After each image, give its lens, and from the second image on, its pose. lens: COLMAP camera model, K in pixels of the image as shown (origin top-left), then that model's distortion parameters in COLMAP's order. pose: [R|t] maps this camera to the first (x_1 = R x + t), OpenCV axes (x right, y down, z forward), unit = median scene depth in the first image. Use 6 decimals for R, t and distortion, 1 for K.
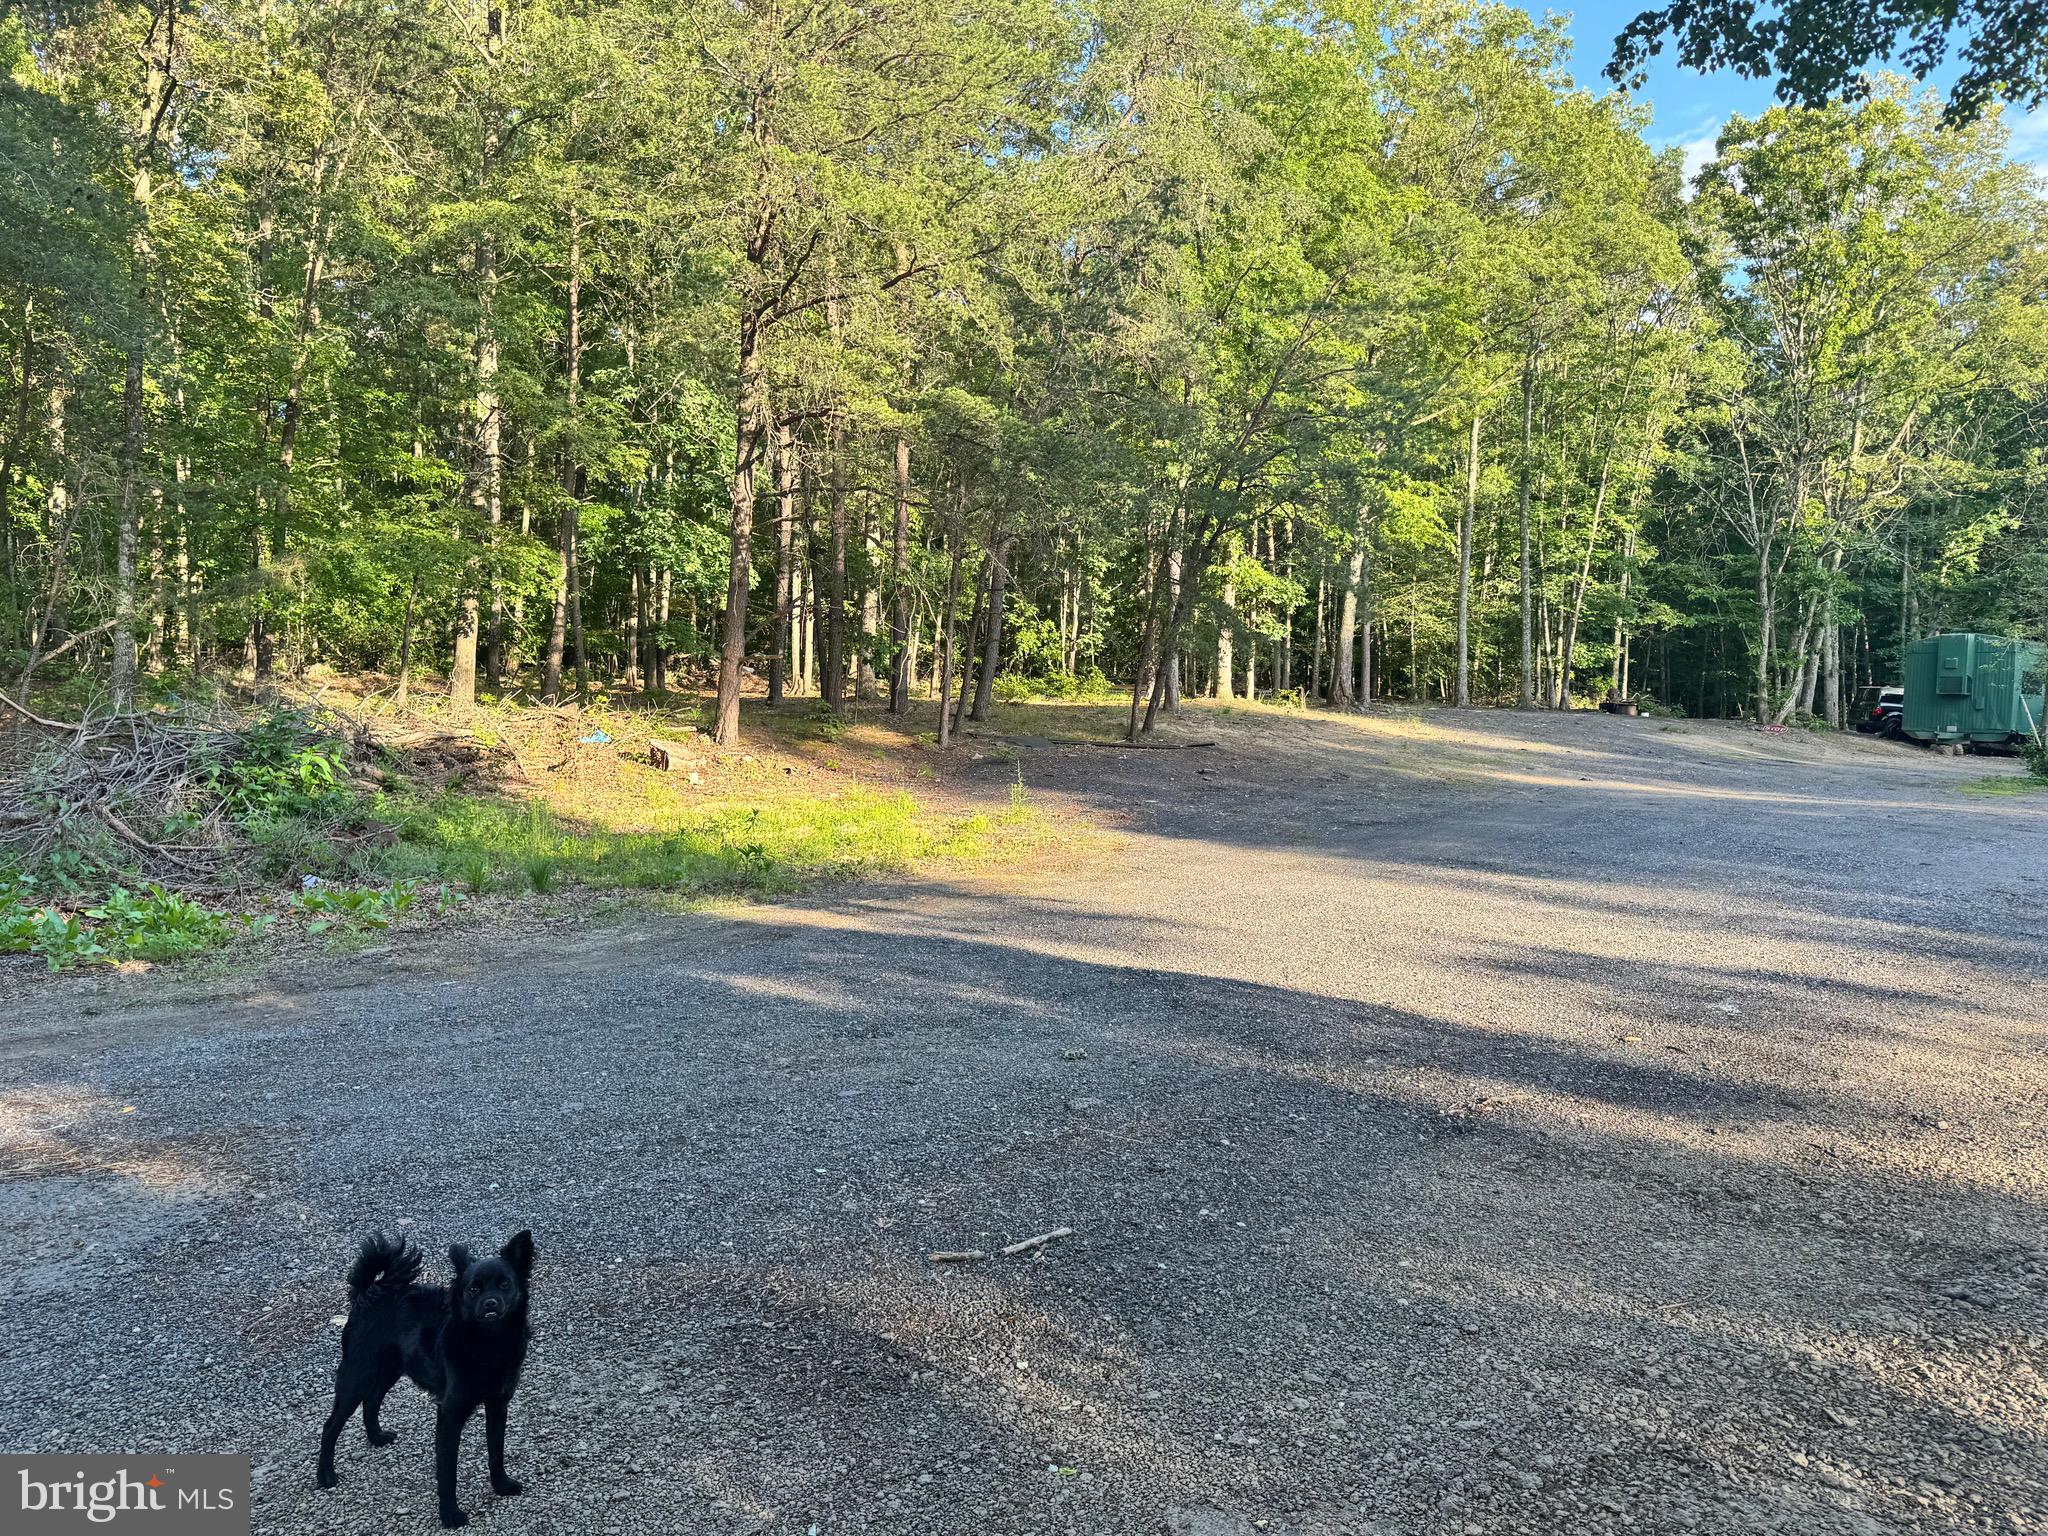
lens RADIAL K [[1482.6, 0, 1024.0], [0, 1482.6, 768.0], [0, 0, 1]] dist [-0.008680, -0.003565]
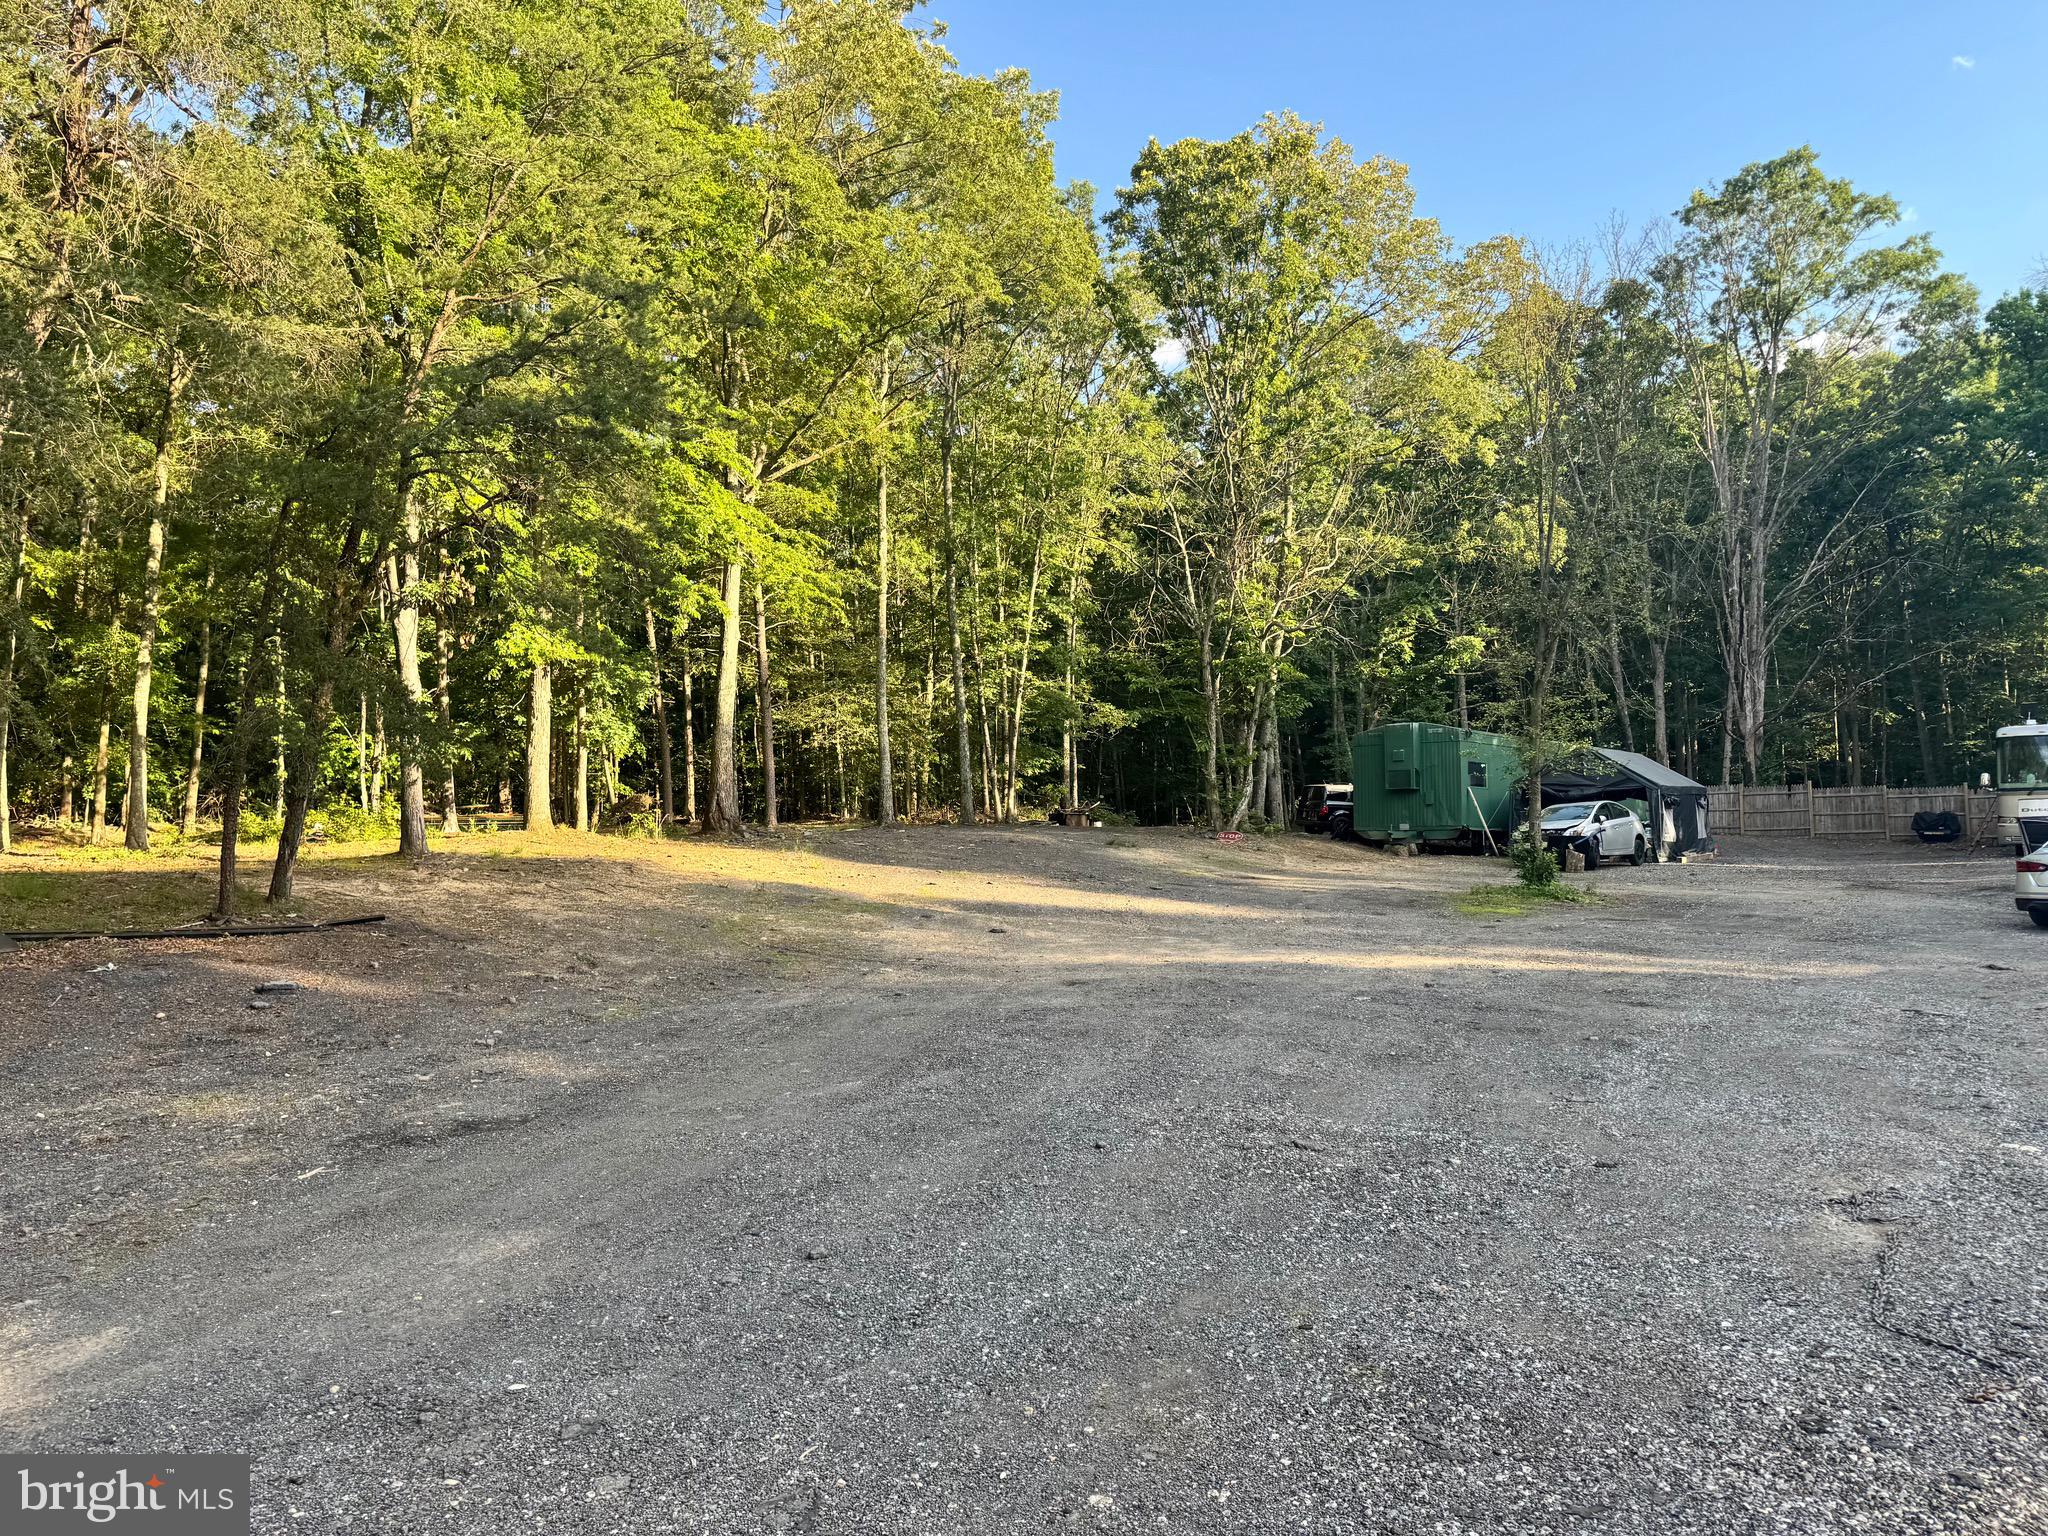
lens RADIAL K [[1482.6, 0, 1024.0], [0, 1482.6, 768.0], [0, 0, 1]] dist [-0.008680, -0.003565]
pose [[0.942785, -0.028592, 0.332173, 0.097997], [0.055628, 0.995840, -0.072167, -0.009223], [-0.328728, 0.086516, 0.940454, 0.200937]]
